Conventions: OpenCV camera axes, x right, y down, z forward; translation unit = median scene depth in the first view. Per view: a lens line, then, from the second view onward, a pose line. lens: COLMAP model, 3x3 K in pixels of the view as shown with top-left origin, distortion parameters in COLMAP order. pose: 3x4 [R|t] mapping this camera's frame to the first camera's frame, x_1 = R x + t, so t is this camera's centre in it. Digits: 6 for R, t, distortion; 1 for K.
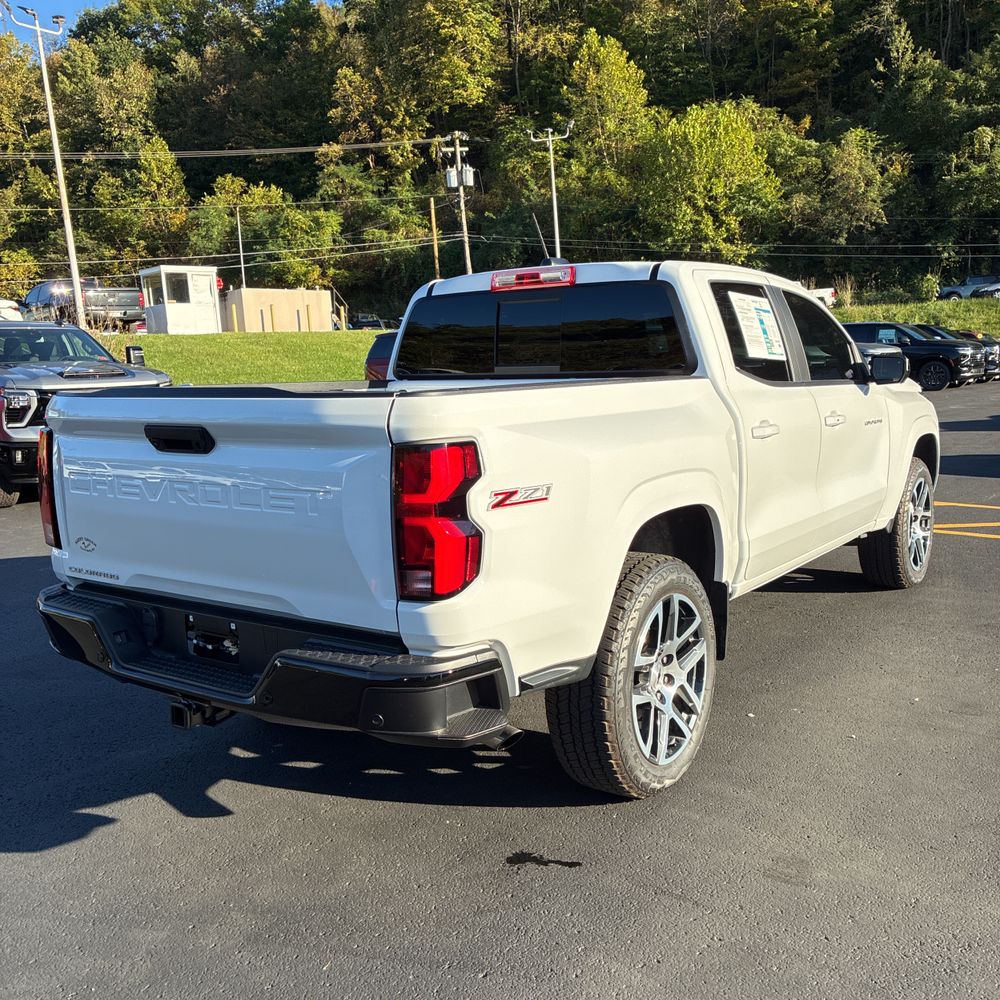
lens RADIAL K [[1020.7, 0, 498.6], [0, 1020.7, 490.7], [0, 0, 1]] dist [0.025854, 0.000000]
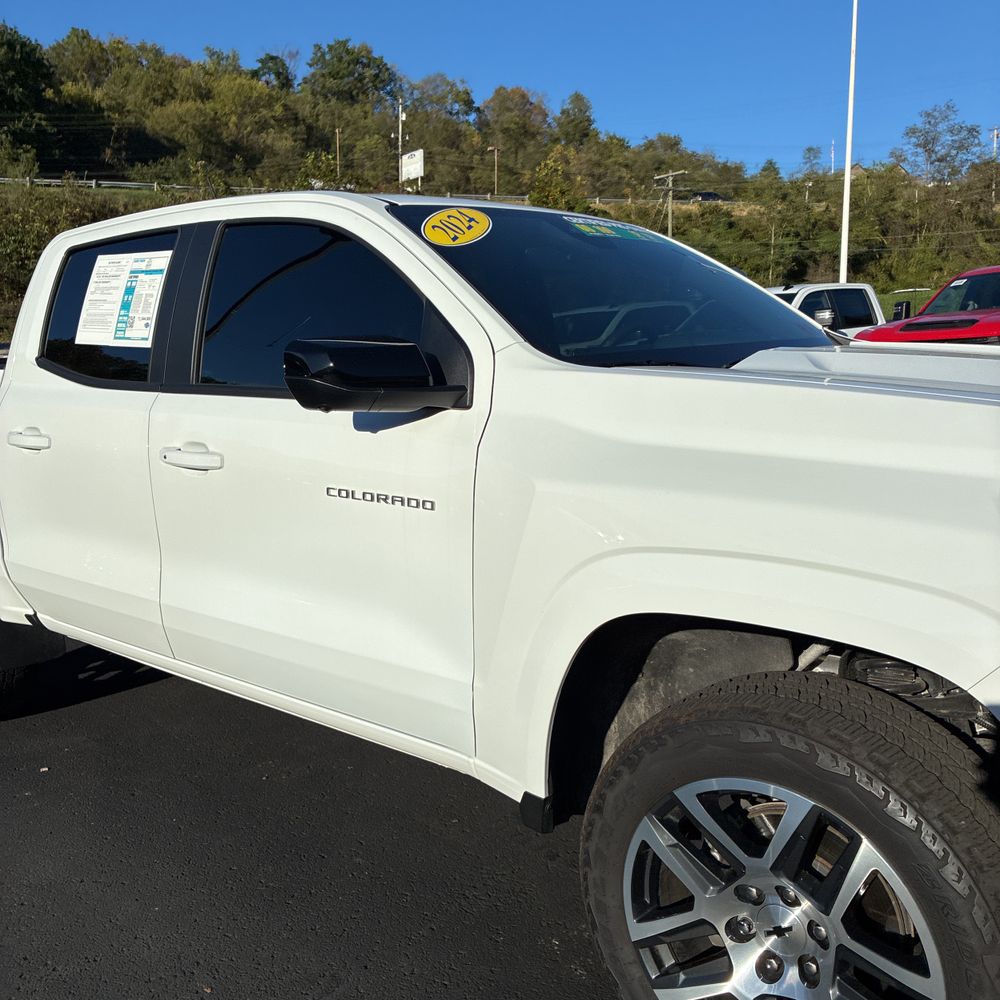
lens RADIAL K [[1020.7, 0, 488.3], [0, 1020.7, 509.9], [0, 0, 1]] dist [0.025854, 0.000000]
pose [[-0.094031, 0.193310, -0.976621, 0.063813], [-0.088570, 0.975454, 0.201606, -0.012439], [0.991622, 0.105456, -0.074601, 0.089371]]
